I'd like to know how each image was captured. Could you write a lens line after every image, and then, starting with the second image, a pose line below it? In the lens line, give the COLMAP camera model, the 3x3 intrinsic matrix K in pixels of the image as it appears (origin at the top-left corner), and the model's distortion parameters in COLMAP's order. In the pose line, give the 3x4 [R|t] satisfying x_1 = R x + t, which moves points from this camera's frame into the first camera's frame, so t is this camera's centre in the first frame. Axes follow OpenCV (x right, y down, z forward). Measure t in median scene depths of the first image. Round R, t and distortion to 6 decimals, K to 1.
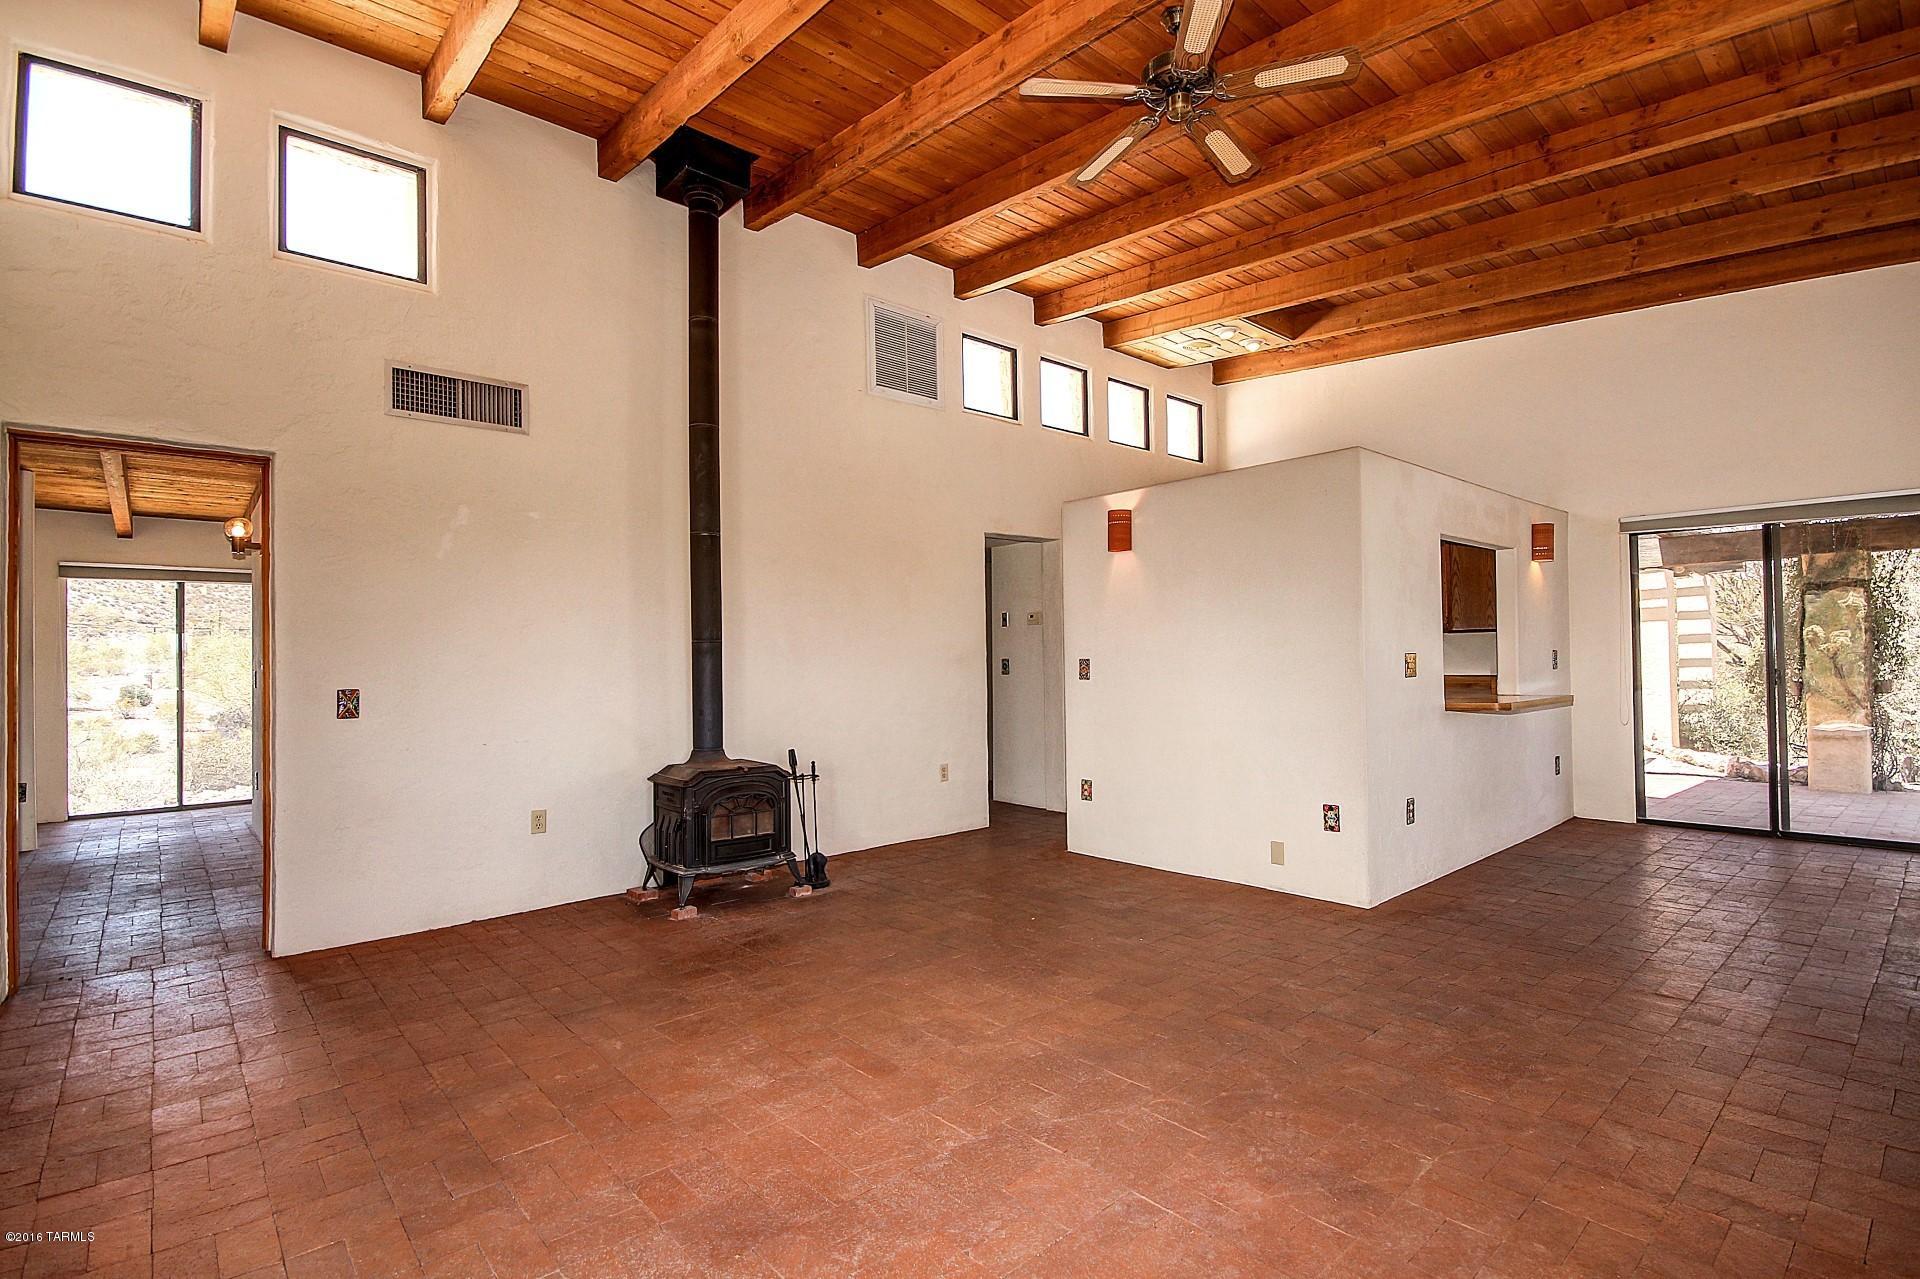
lens RADIAL K [[916.6, 0, 959.3], [0, 916.6, 647.4], [0, 0, 1]] dist [0.000241, -0.000100]
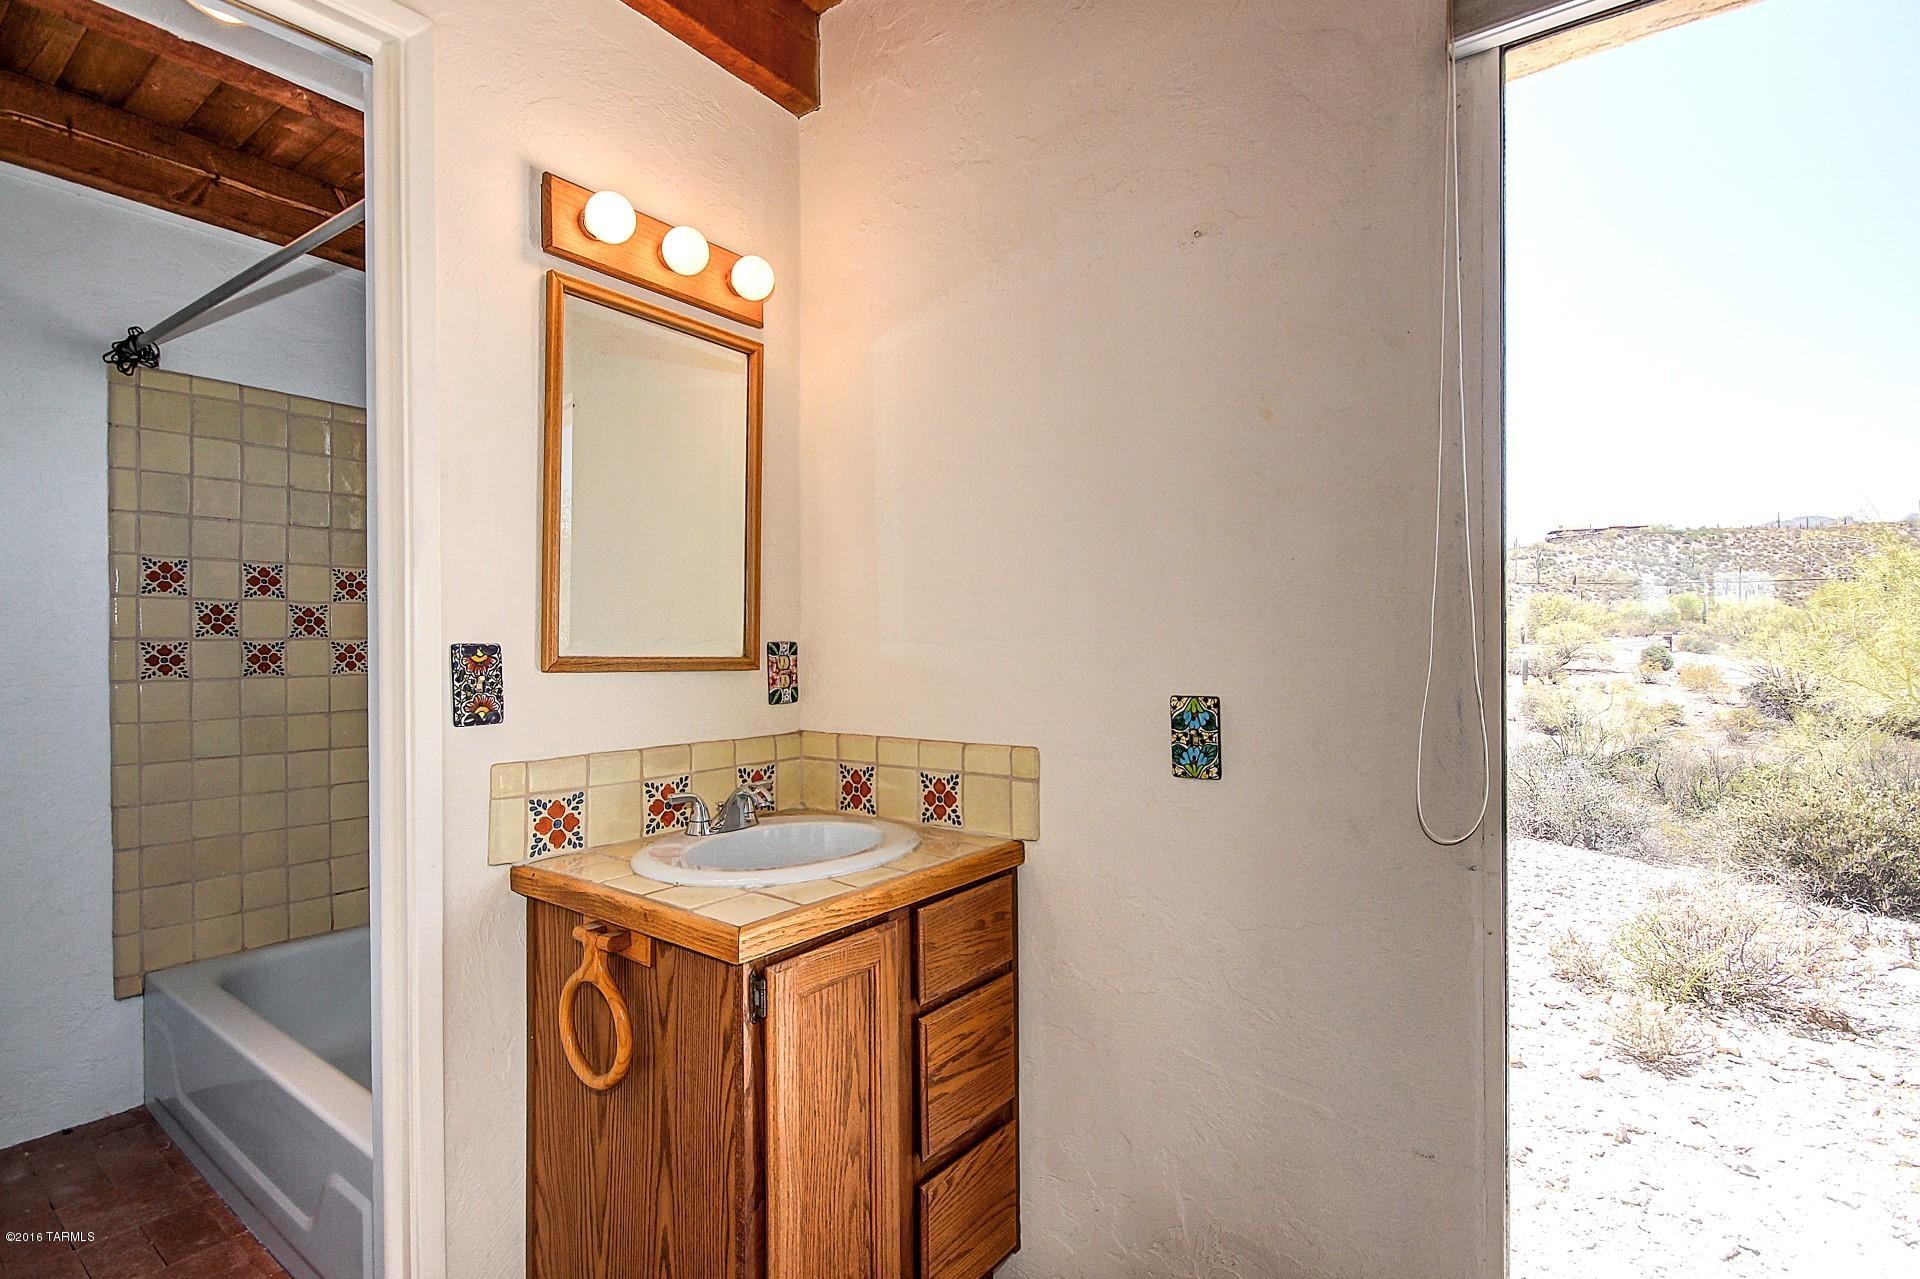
lens RADIAL K [[916.6, 0, 960.2], [0, 916.6, 639.4], [0, 0, 1]] dist [0.000241, -0.000100]
pose [[0.192949, 0.019424, -0.981017, -0.138085], [0.011880, 0.999685, 0.022130, 0.005043], [0.981137, -0.015925, 0.192657, 0.144653]]
